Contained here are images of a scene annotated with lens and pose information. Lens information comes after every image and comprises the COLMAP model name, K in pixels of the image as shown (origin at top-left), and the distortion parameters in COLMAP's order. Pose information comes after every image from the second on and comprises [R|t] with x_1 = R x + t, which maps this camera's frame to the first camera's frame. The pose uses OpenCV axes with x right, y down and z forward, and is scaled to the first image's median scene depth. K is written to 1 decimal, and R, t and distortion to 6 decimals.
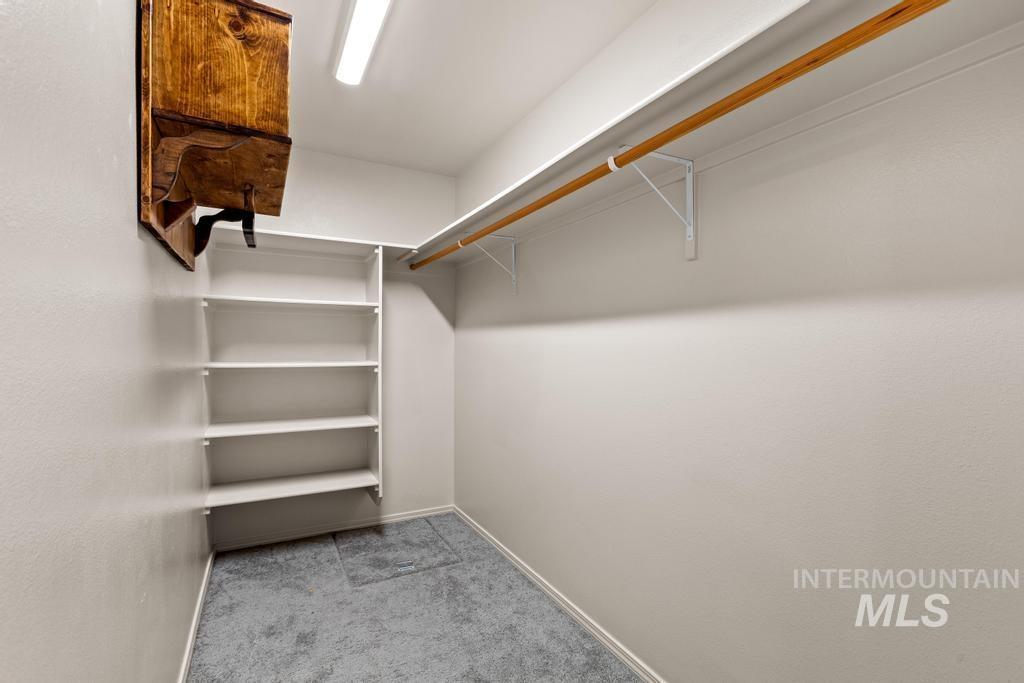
lens RADIAL K [[455.7, 0, 505.0], [0, 455.7, 343.0], [0, 0, 1]] dist [-0.002324, 0.001443]
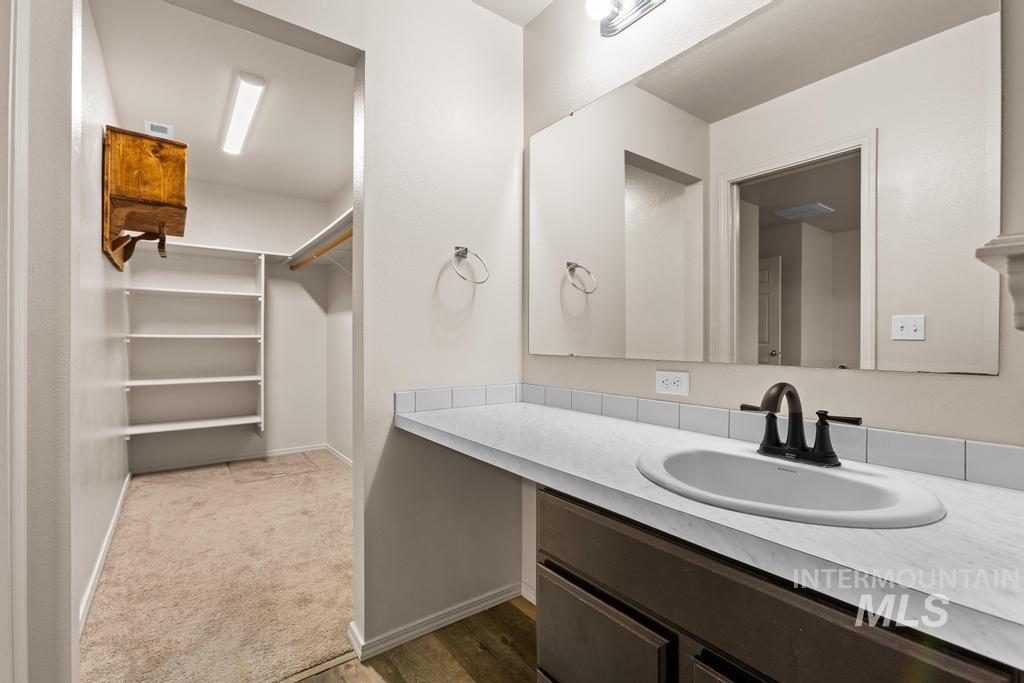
lens RADIAL K [[455.7, 0, 512.0], [0, 455.7, 332.1], [0, 0, 1]] dist [-0.002324, 0.001443]
pose [[0.989087, -0.000263, 0.147334, 0.372299], [0.002261, 0.999908, -0.013391, 0.067838], [-0.147316, 0.013578, 0.988996, -0.673740]]
